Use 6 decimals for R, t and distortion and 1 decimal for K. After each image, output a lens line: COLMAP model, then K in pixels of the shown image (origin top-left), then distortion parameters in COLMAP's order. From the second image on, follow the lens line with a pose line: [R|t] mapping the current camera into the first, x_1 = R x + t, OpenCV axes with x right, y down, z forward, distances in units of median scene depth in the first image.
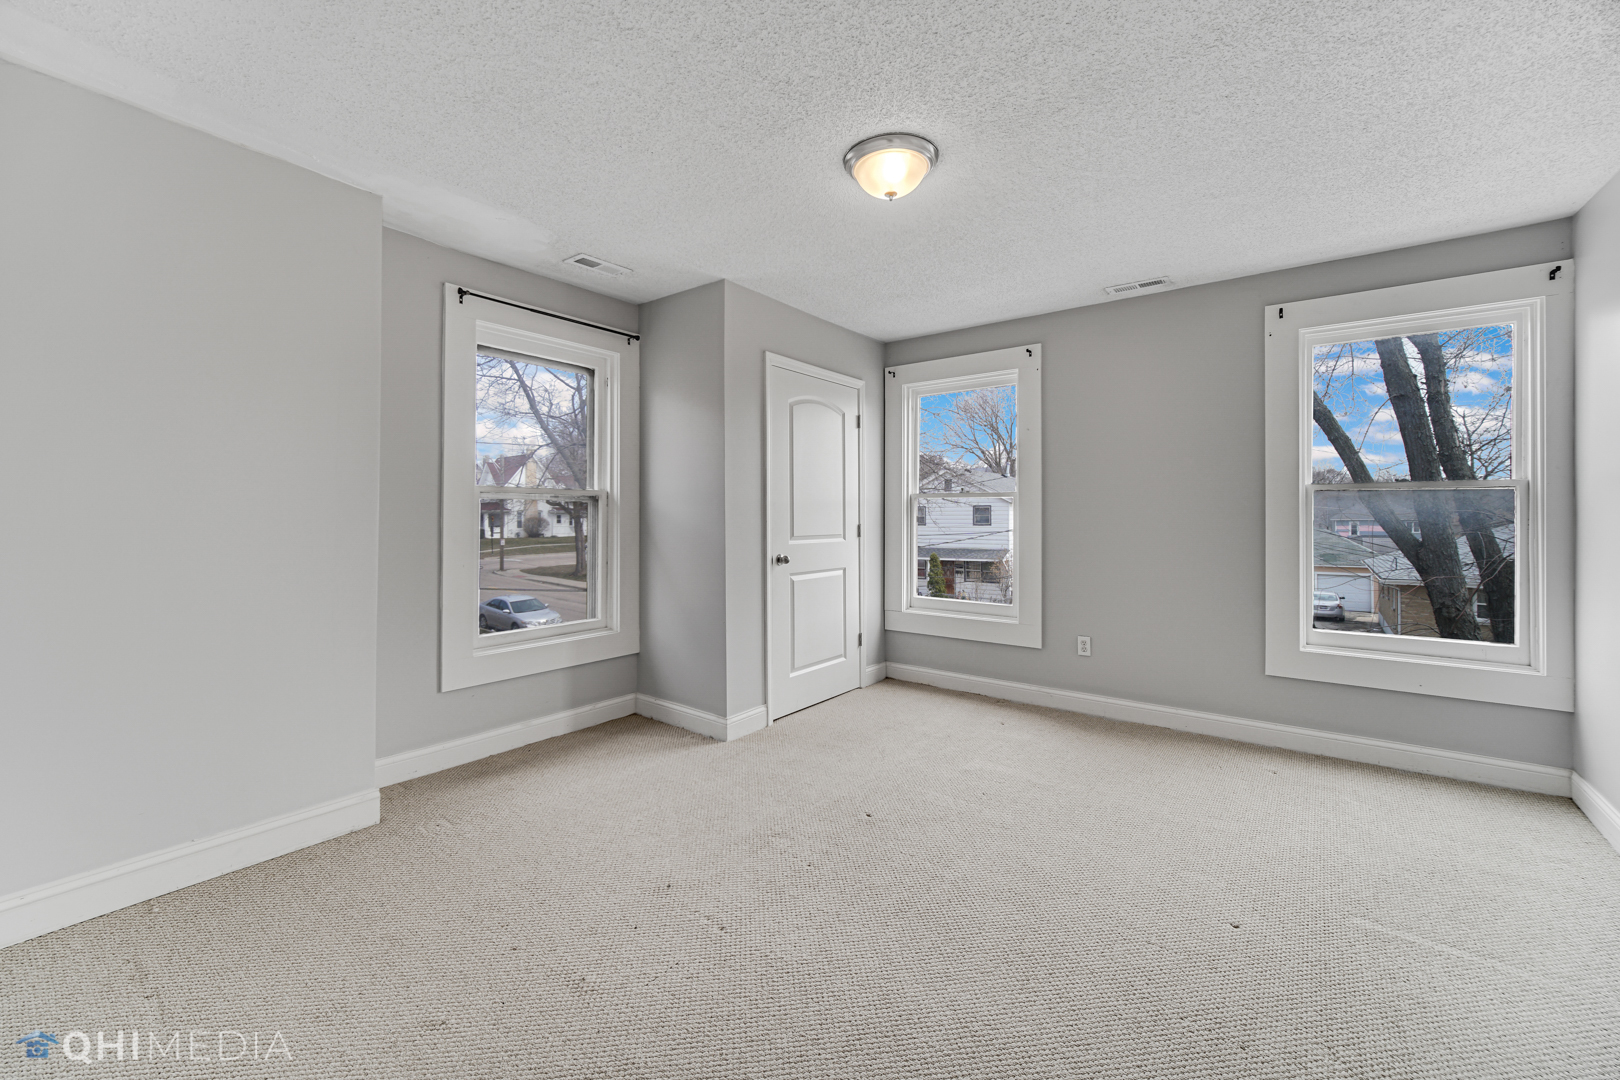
lens RADIAL K [[648.0, 0, 808.6], [0, 648.0, 538.4], [0, 0, 1]] dist [-0.002654, -0.000155]
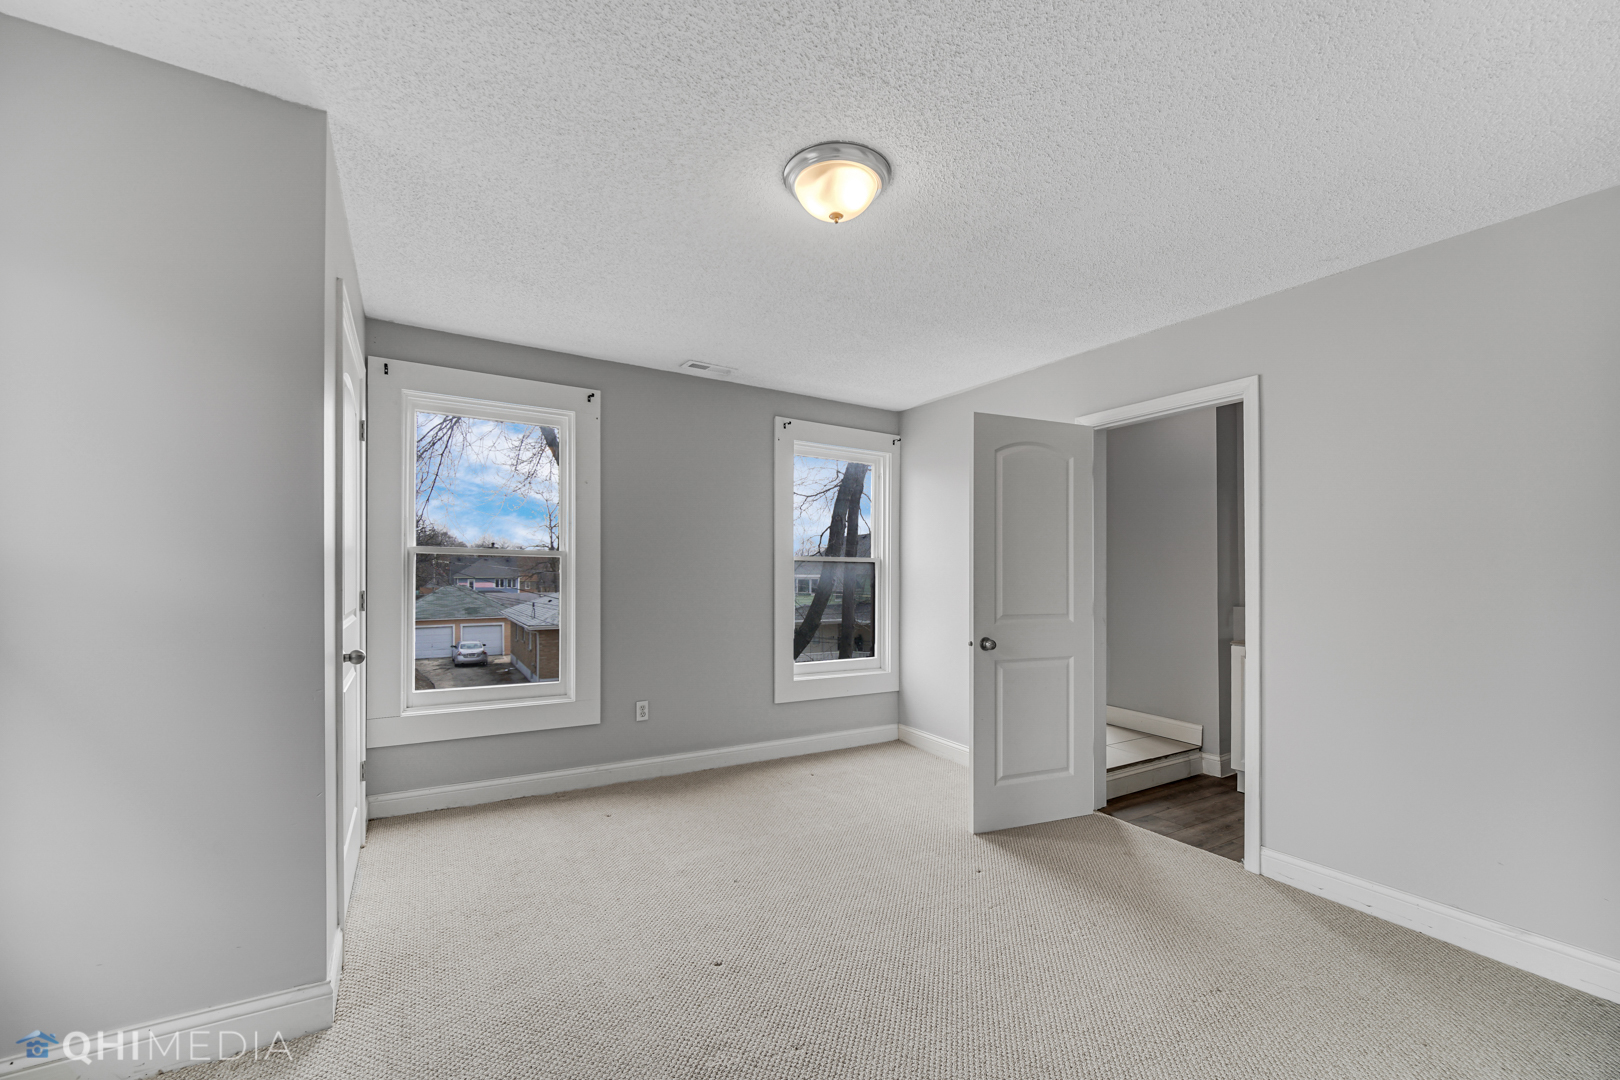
lens RADIAL K [[640.6, 0, 807.3], [0, 640.6, 593.2], [0, 0, 1]] dist [-0.000829, -0.000055]
pose [[0.375729, -0.020232, 0.926509, -0.381781], [0.024125, 0.999636, 0.012046, -0.018702], [-0.926416, 0.017826, 0.376080, 0.399195]]
